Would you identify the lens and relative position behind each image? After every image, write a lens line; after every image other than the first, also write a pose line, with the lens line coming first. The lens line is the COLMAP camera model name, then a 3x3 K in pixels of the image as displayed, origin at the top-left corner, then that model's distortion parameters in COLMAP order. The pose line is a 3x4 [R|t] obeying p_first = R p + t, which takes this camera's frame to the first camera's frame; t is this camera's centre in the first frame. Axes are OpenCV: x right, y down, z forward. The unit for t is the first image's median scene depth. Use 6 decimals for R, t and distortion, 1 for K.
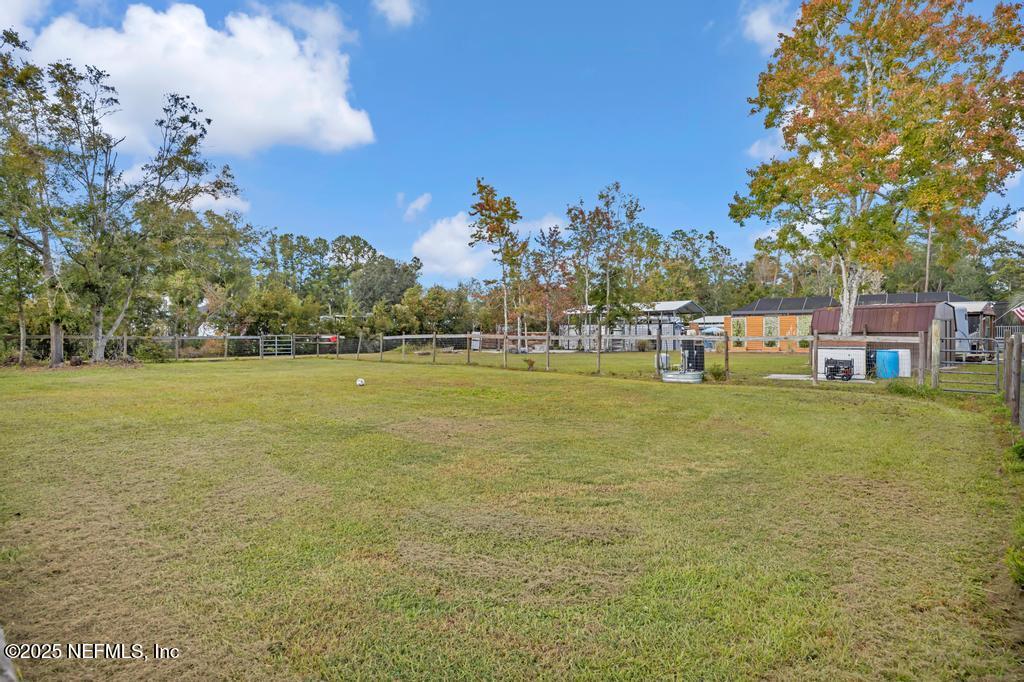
lens RADIAL K [[556.1, 0, 510.3], [0, 556.1, 338.4], [0, 0, 1]] dist [0.004031, 0.000404]
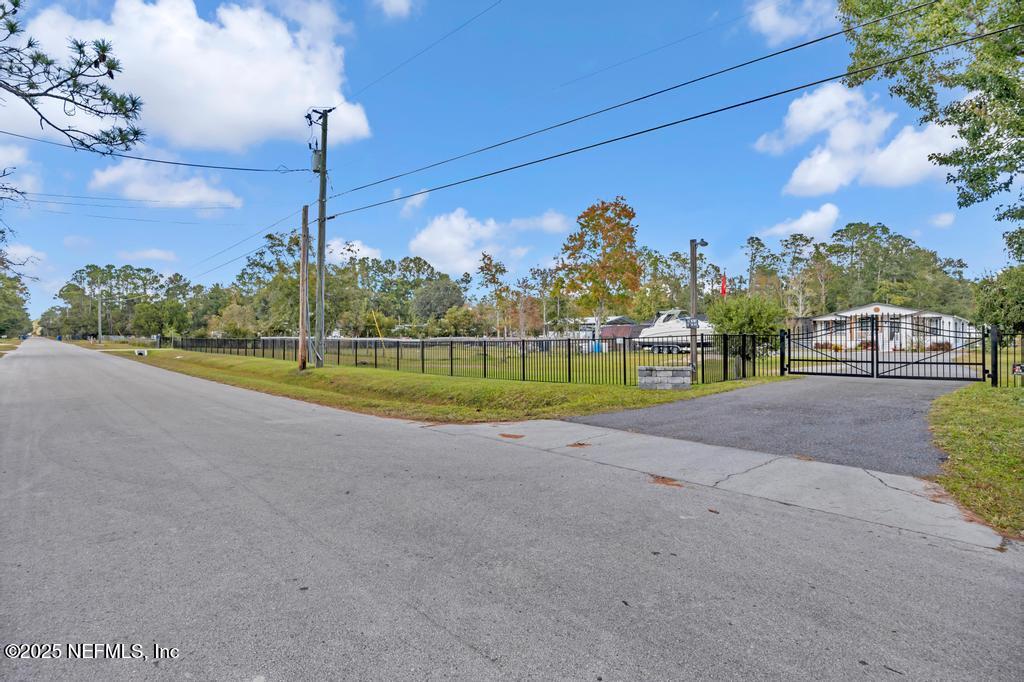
lens RADIAL K [[556.1, 0, 509.7], [0, 556.1, 335.2], [0, 0, 1]] dist [0.004031, 0.000404]
pose [[0.994295, -0.000065, -0.106664, 0.087017], [-0.001092, 0.999941, -0.010793, 0.002496], [0.106658, 0.010848, 0.994237, -0.309659]]
